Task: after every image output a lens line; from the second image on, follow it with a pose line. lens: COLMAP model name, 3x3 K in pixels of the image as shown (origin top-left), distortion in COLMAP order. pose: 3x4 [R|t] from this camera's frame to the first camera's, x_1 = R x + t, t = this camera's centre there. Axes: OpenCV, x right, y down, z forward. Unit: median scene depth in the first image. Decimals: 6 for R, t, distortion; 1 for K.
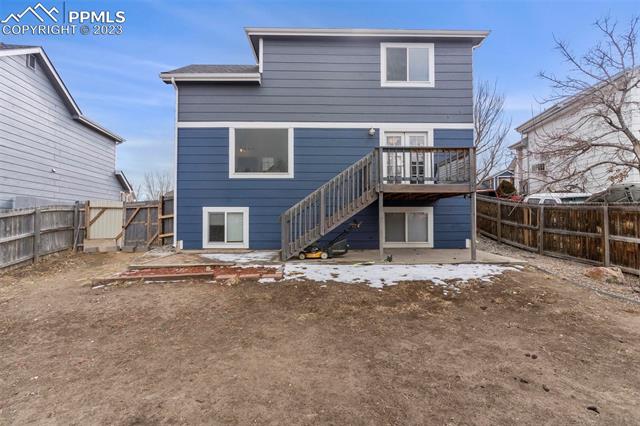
lens RADIAL K [[332.4, 0, 320.0], [0, 332.4, 213.0], [0, 0, 1]] dist [-0.001495, -0.000268]
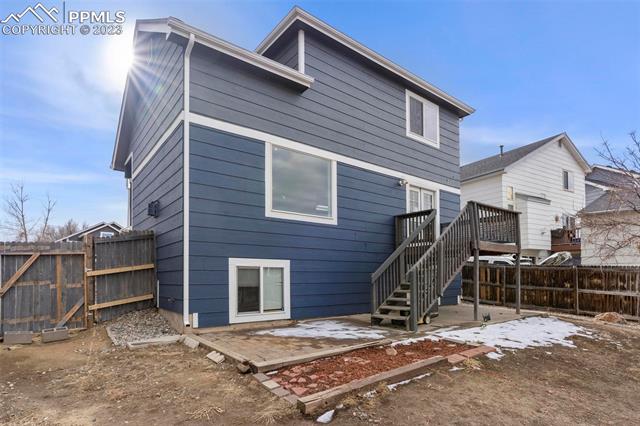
lens RADIAL K [[347.8, 0, 320.3], [0, 347.8, 271.6], [0, 0, 1]] dist [-0.004931, -0.000535]
pose [[0.800314, 0.009781, 0.599501, -0.602237], [-0.011768, 0.999931, -0.000604, 0.006181], [-0.599465, -0.006572, 0.800374, 0.363566]]
